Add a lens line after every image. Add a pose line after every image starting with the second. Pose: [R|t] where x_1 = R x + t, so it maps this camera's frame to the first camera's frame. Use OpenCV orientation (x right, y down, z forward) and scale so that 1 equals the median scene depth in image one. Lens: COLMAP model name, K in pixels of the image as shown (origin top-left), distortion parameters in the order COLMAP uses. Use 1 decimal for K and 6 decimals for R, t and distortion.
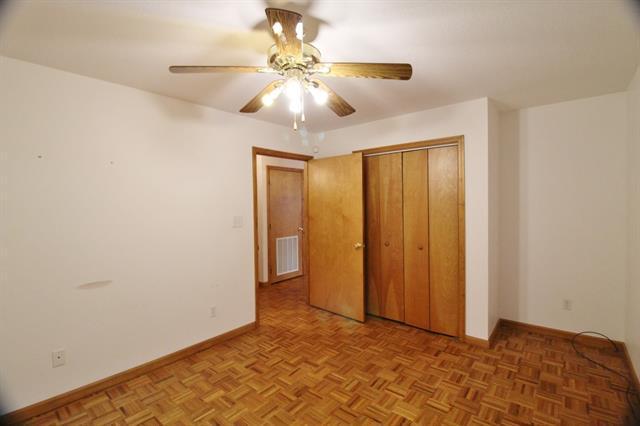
lens RADIAL K [[297.2, 0, 321.8], [0, 297.2, 209.1], [0, 0, 1]] dist [0.000005, -0.000760]
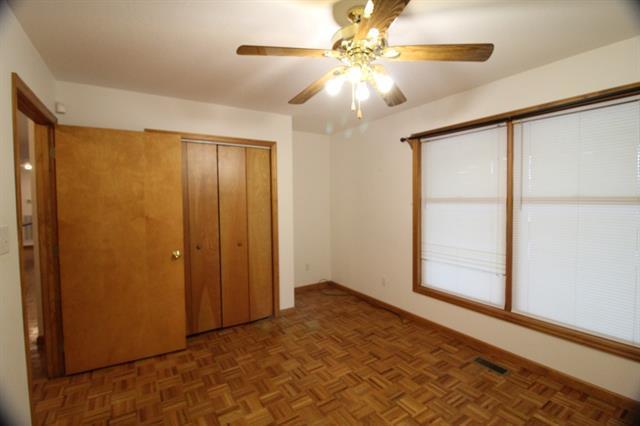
lens RADIAL K [[297.2, 0, 321.8], [0, 297.2, 209.1], [0, 0, 1]] dist [0.000005, -0.000760]
pose [[0.297848, -0.025275, 0.954279, -0.600174], [0.024154, 0.999529, 0.018935, -0.000916], [-0.954308, 0.017410, 0.298318, 0.480432]]
